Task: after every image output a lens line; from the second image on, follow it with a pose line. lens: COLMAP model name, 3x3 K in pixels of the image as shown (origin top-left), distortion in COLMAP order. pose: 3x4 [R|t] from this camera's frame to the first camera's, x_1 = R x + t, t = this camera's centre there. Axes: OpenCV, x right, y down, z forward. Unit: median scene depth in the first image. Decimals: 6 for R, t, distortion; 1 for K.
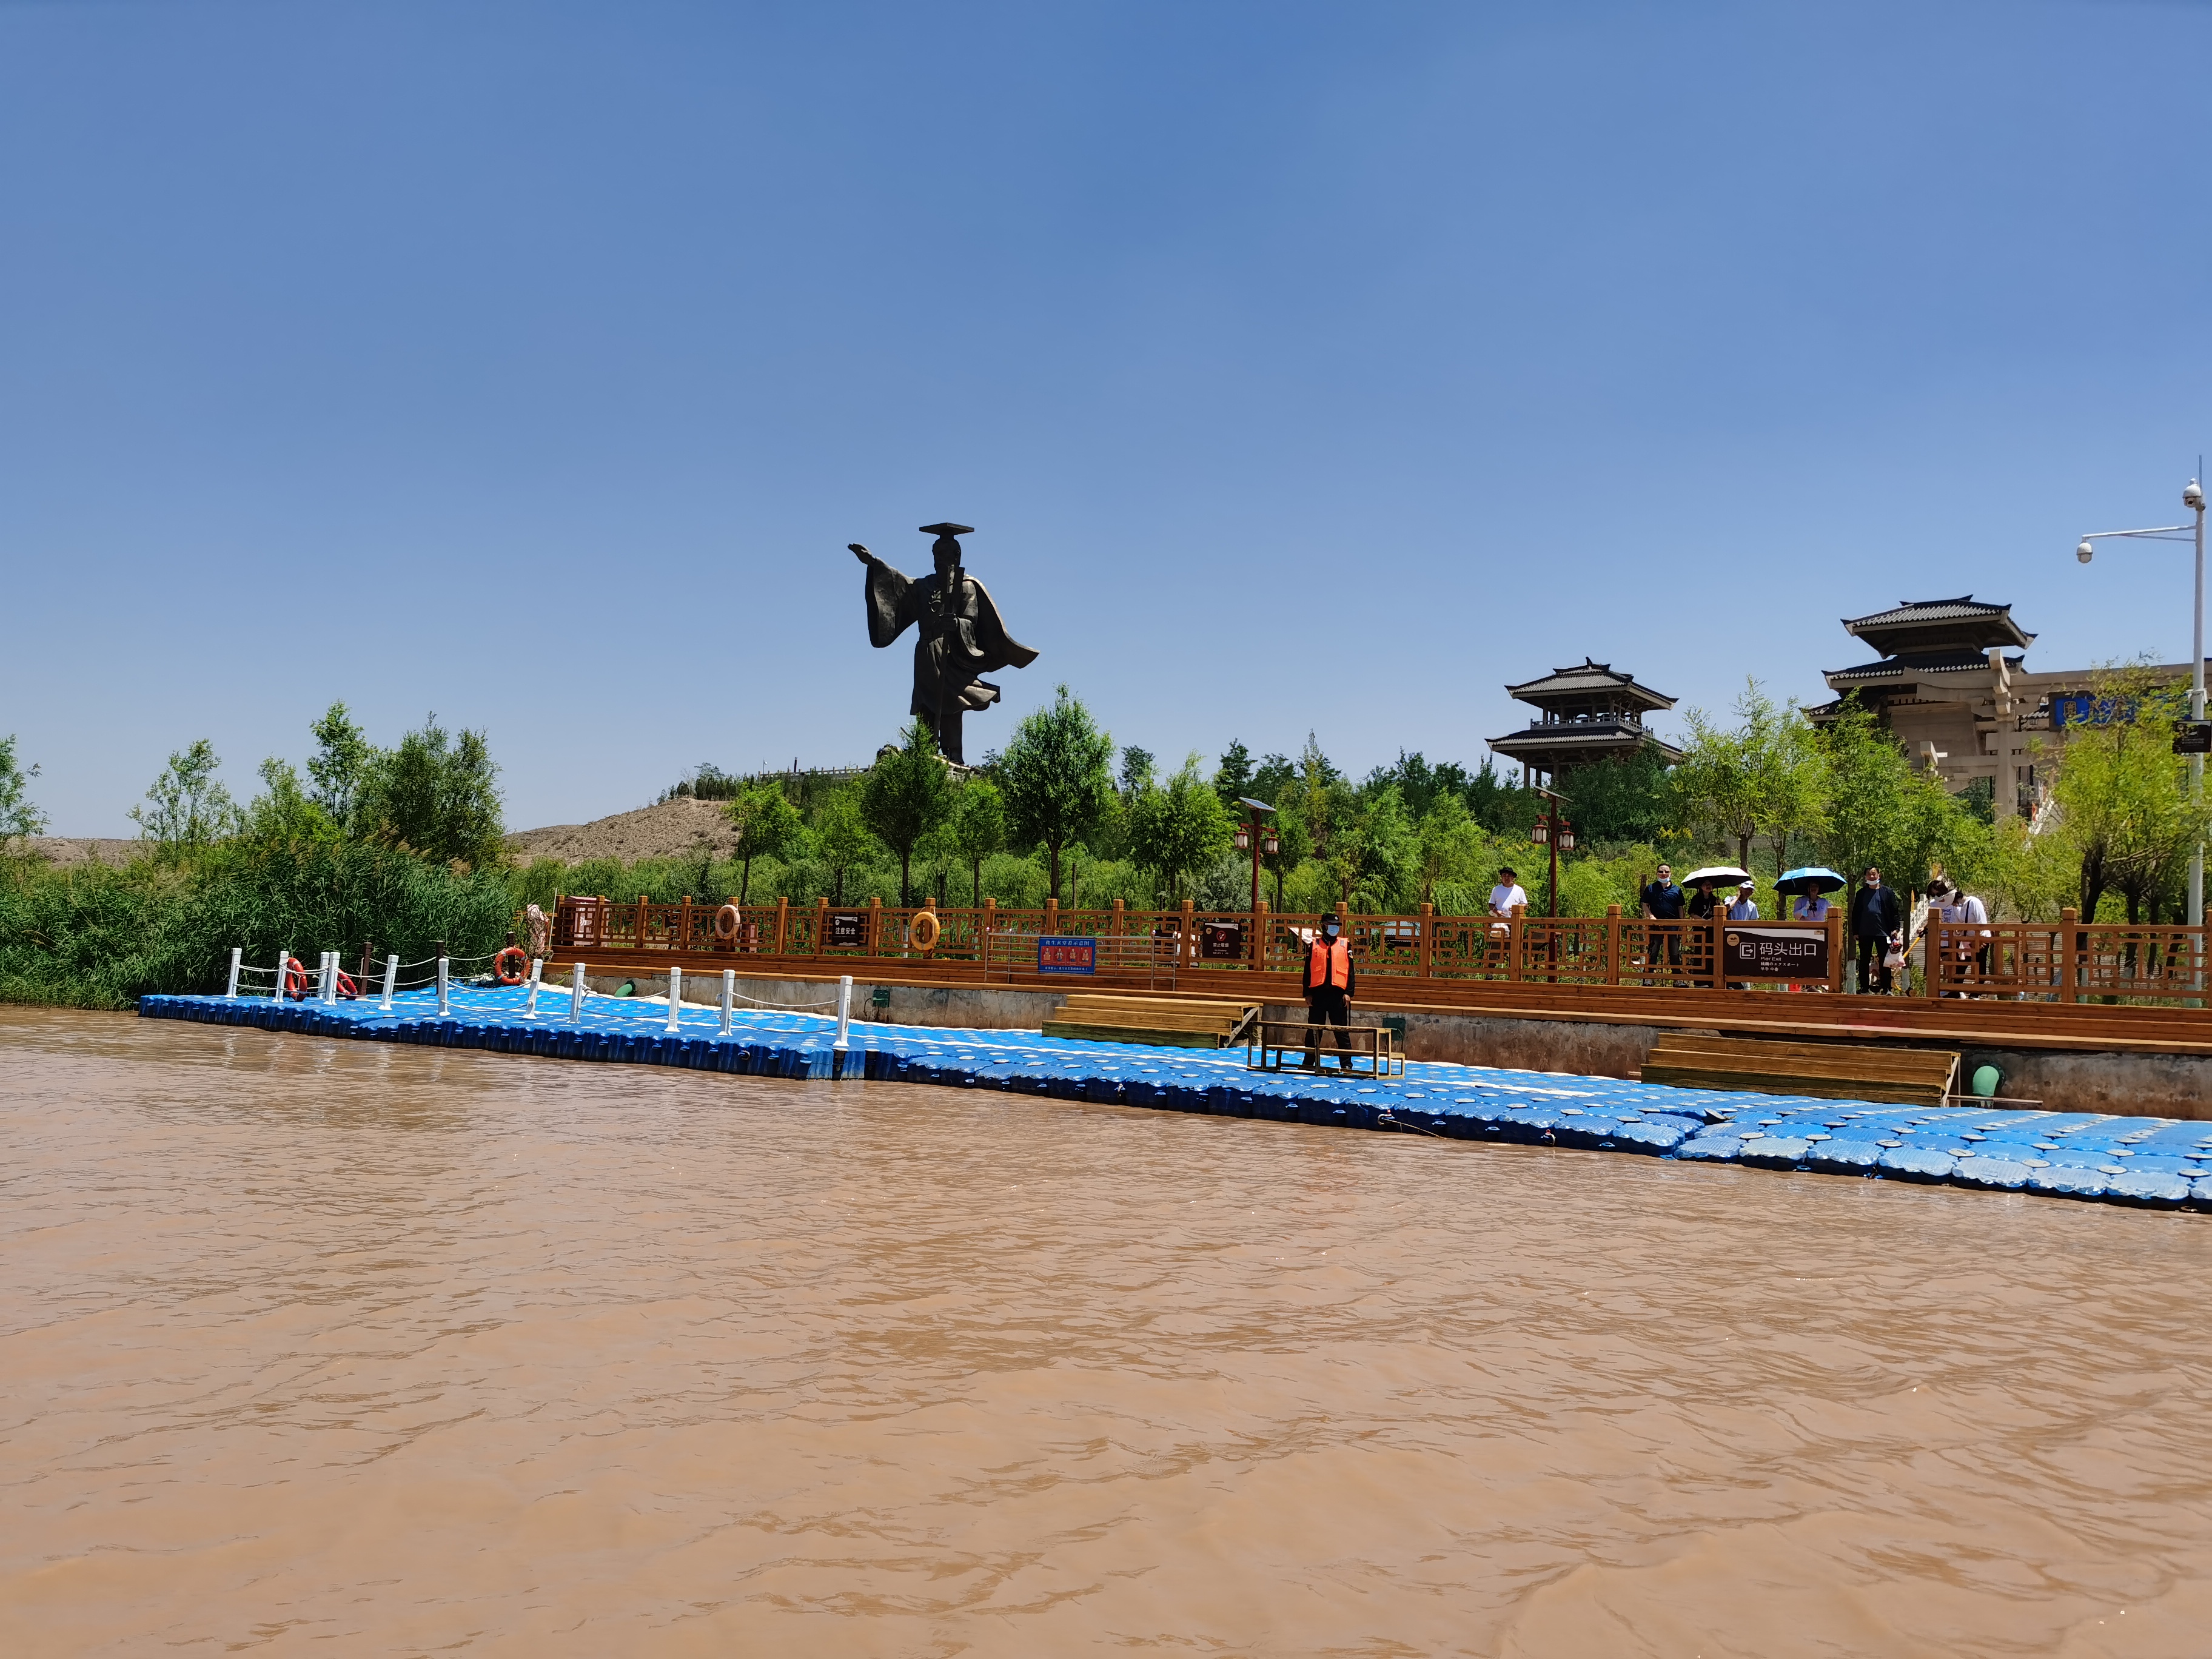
lens RADIAL K [[1741.6, 0, 1106.0], [0, 1741.6, 829.5], [0, 0, 1]] dist [0.110302, -0.000421]
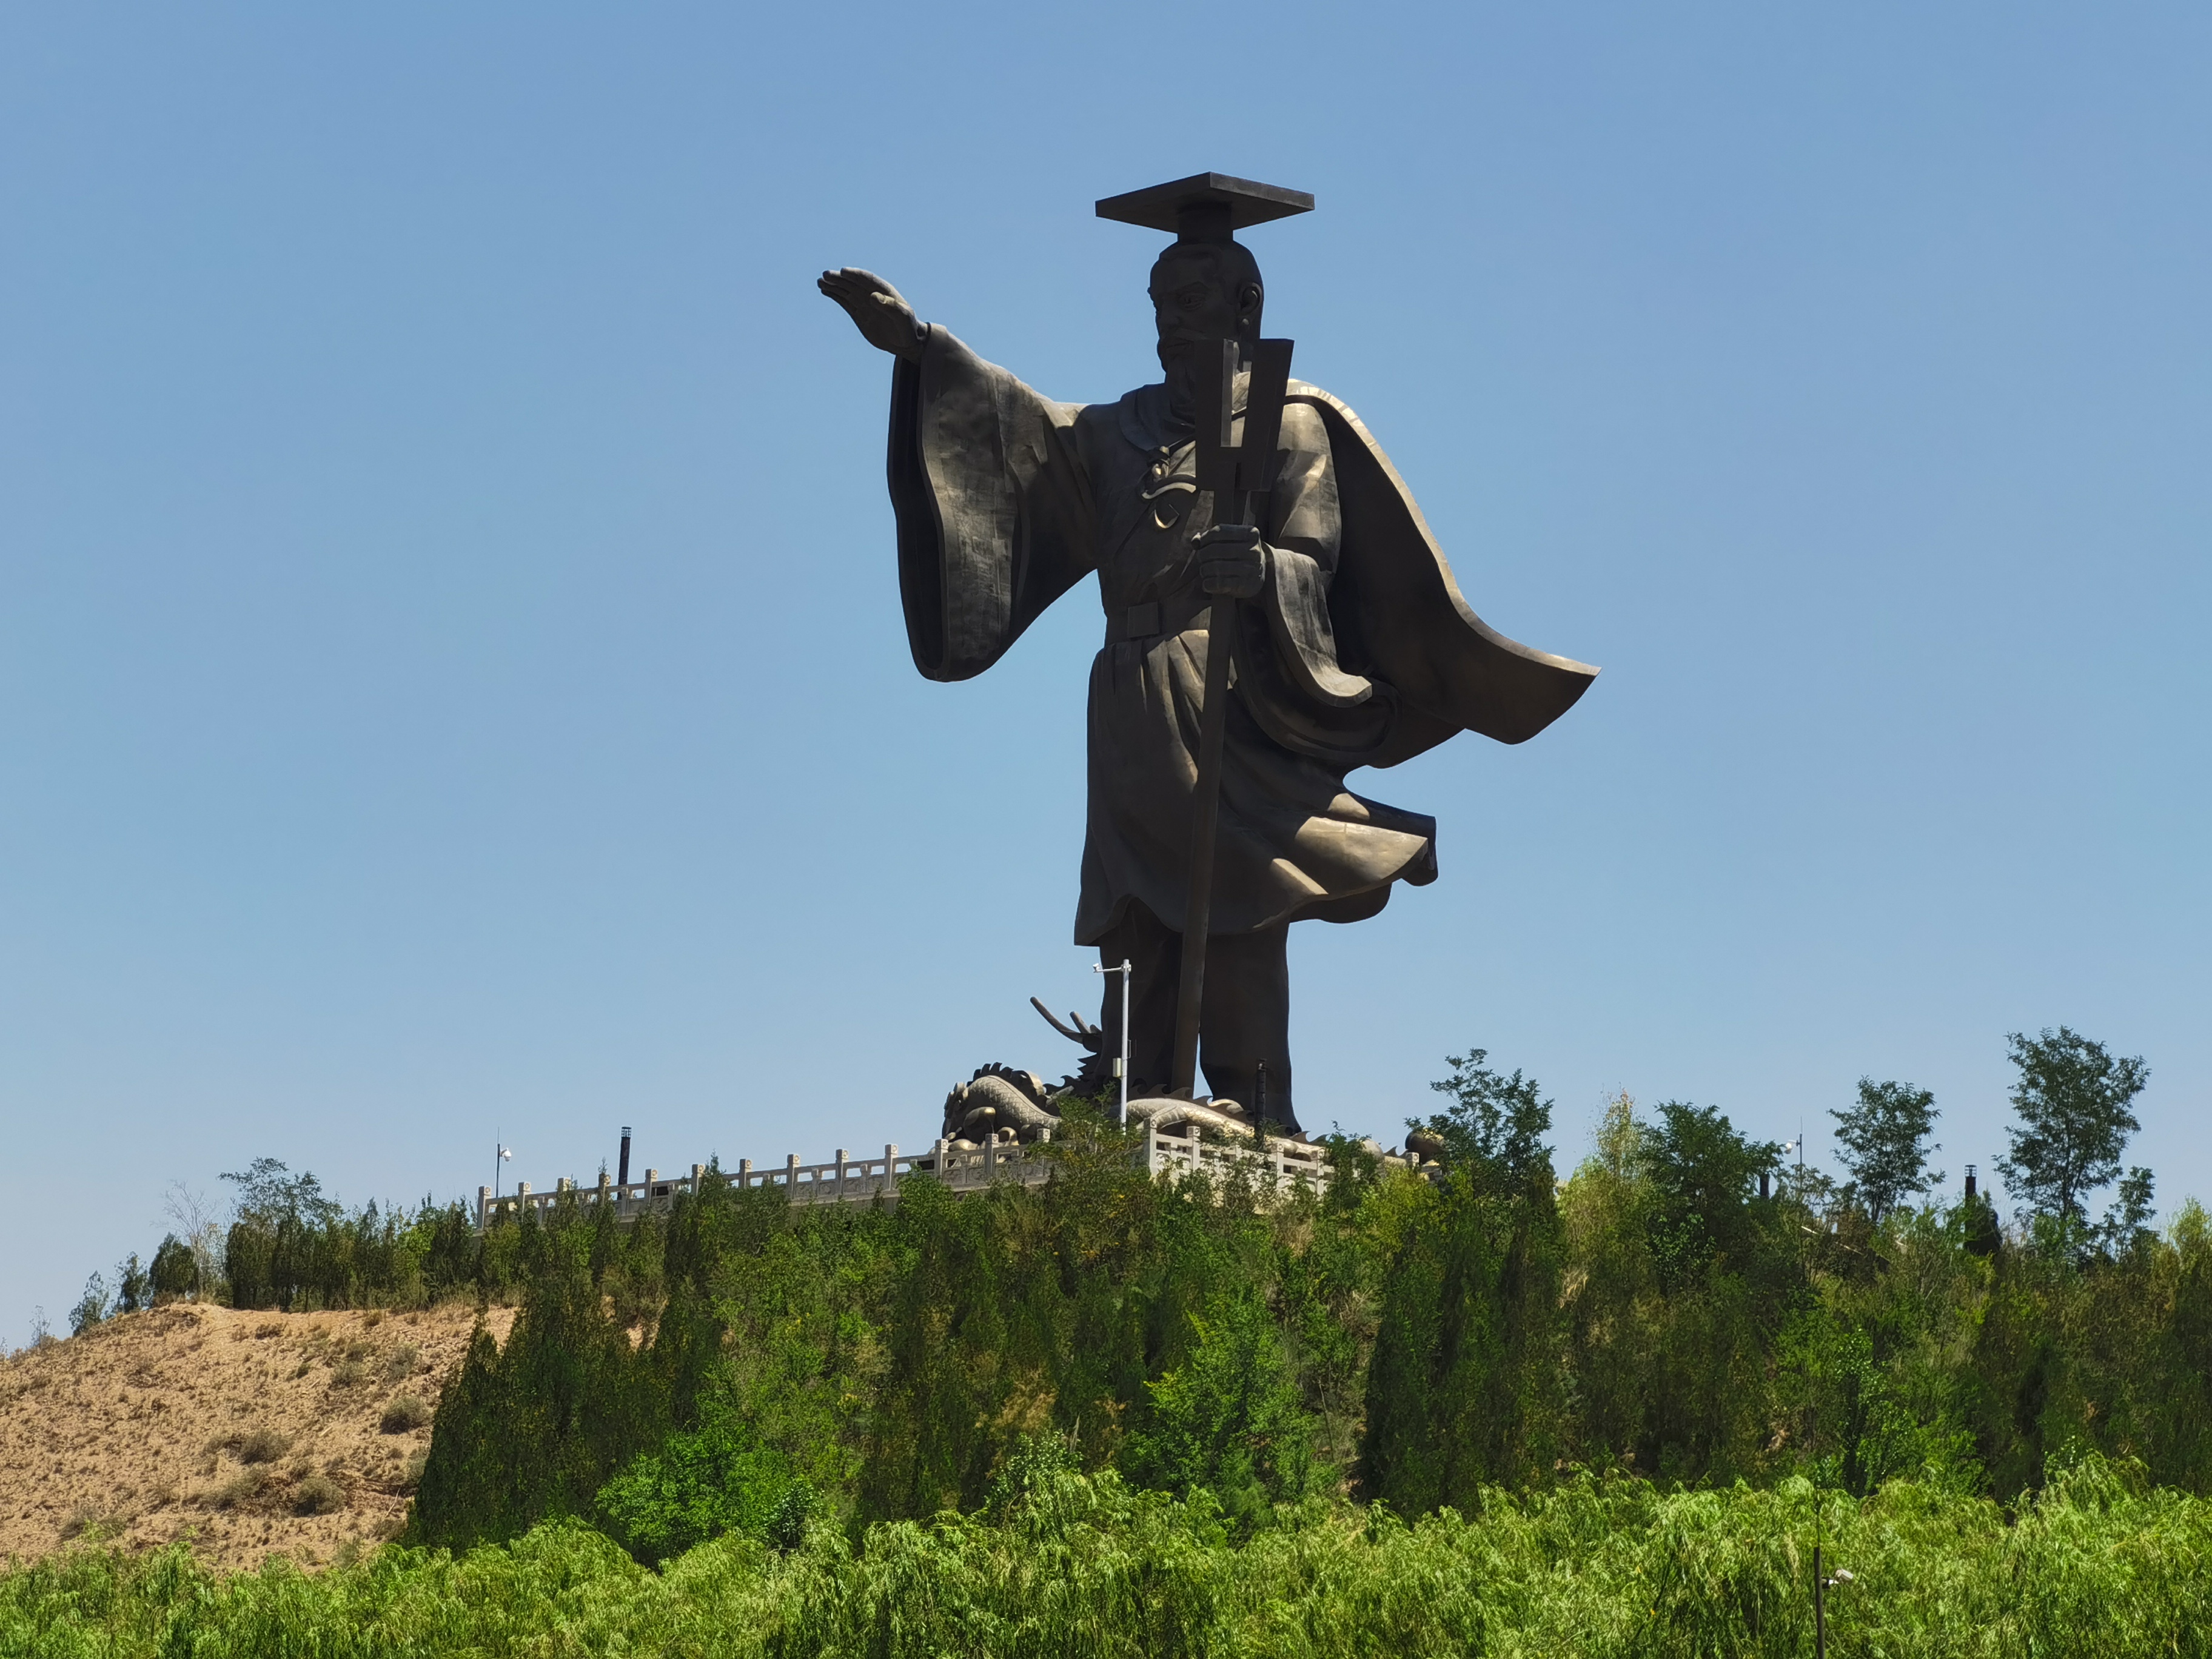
lens RADIAL K [[5820.1, 0, 1106.0], [0, 5820.1, 829.5], [0, 0, 1]] dist [0.709832, -7.933027]
pose [[0.997374, -0.029299, -0.066235, -0.058490], [0.022326, 0.994361, -0.103671, 0.004648], [0.068899, 0.101920, 0.992404, 0.195325]]
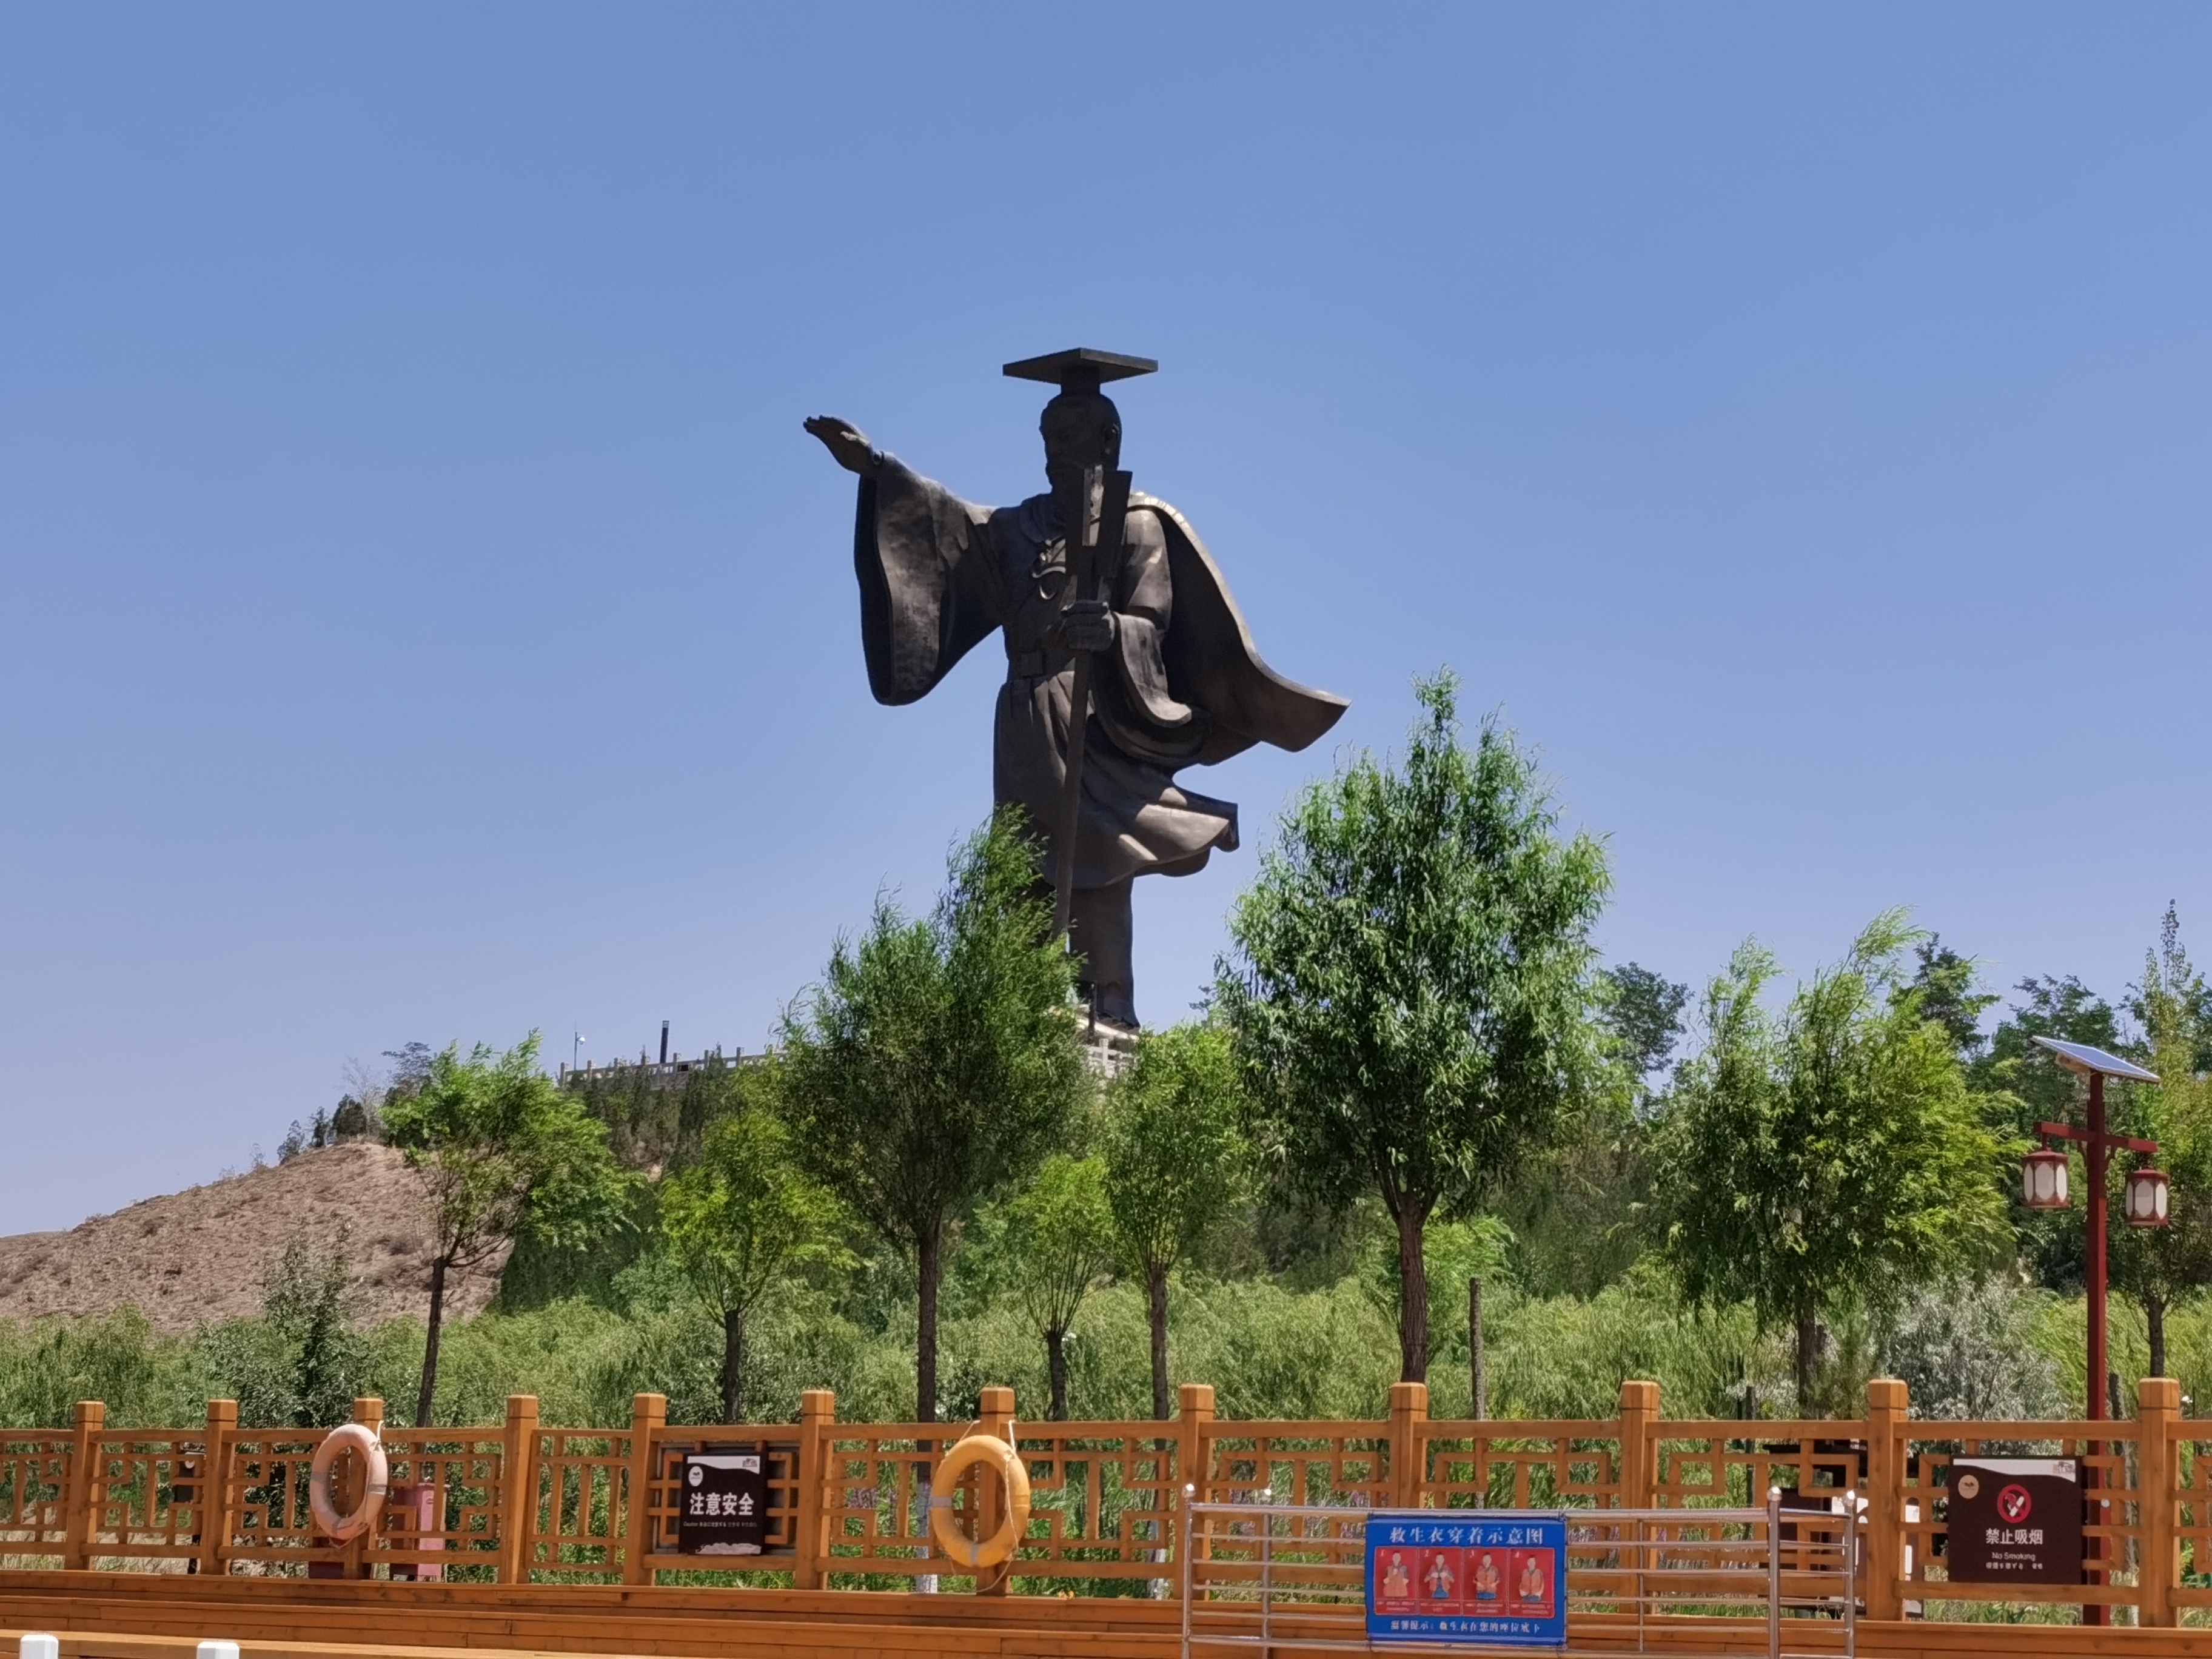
lens RADIAL K [[4928.8, 0, 1106.0], [0, 4928.8, 829.5], [0, 0, 1]] dist [0.378833, -3.710577]
pose [[0.995862, -0.024268, -0.087577, -0.000677], [0.017283, 0.996673, -0.079650, 0.001309], [0.089219, 0.077806, 0.992968, 0.017019]]
